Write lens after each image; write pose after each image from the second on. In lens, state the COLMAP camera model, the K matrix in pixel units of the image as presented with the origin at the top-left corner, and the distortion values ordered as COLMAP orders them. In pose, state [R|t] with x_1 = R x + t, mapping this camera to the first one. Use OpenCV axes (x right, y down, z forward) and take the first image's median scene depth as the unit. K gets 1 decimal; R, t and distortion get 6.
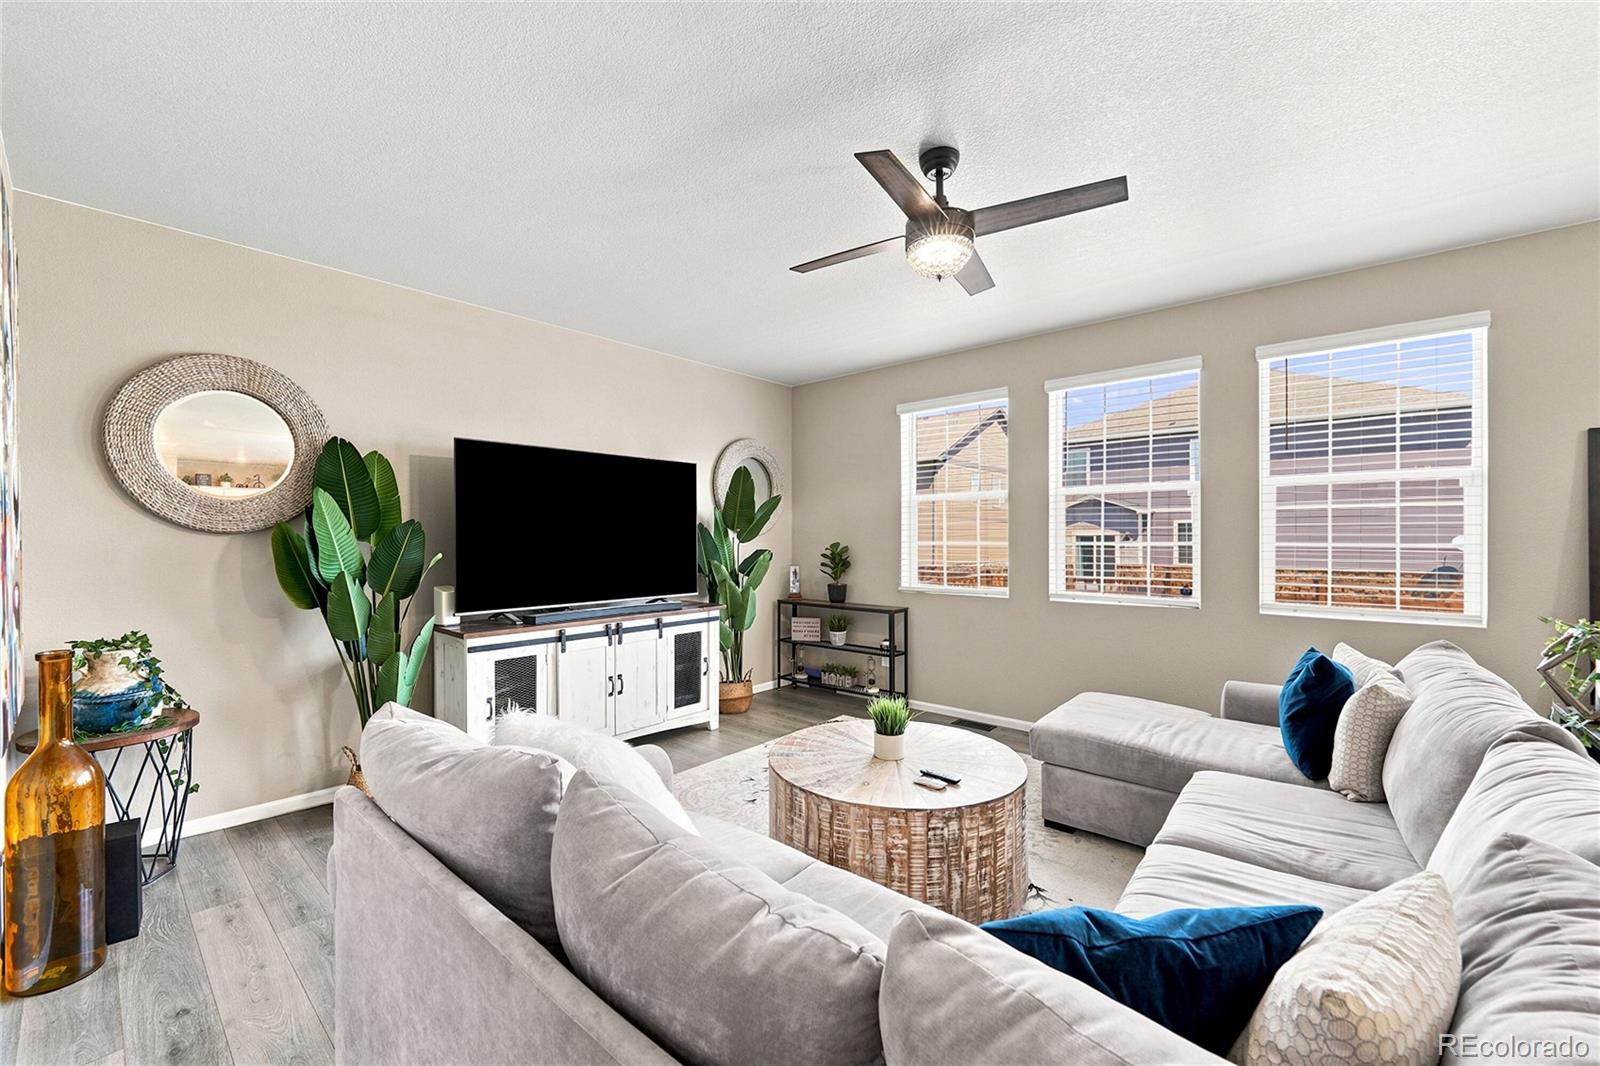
lens RADIAL K [[654.5, 0, 792.0], [0, 654.5, 535.8], [0, 0, 1]] dist [-0.011944, -0.000486]
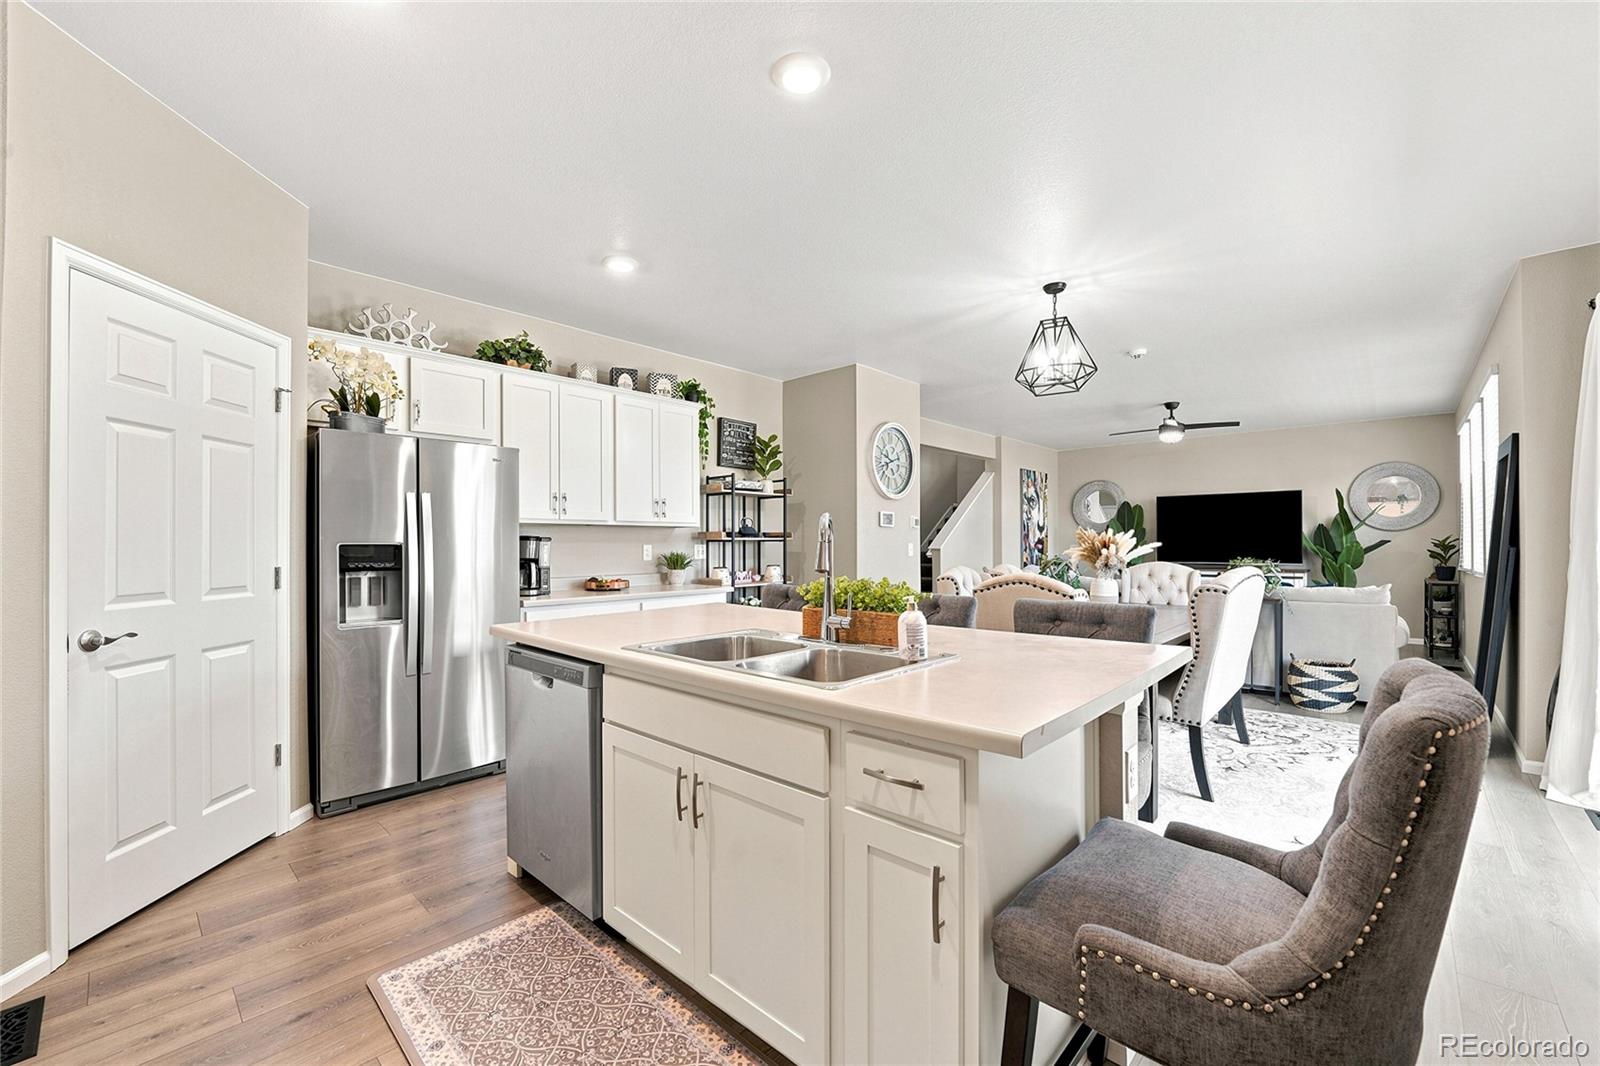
lens RADIAL K [[654.5, 0, 792.0], [0, 654.5, 535.8], [0, 0, 1]] dist [-0.011944, -0.000486]
pose [[-0.013675, -0.006662, -0.999884, 1.817594], [0.005694, 0.999961, -0.006740, 0.017707], [0.999890, -0.005786, -0.013636, -0.384003]]
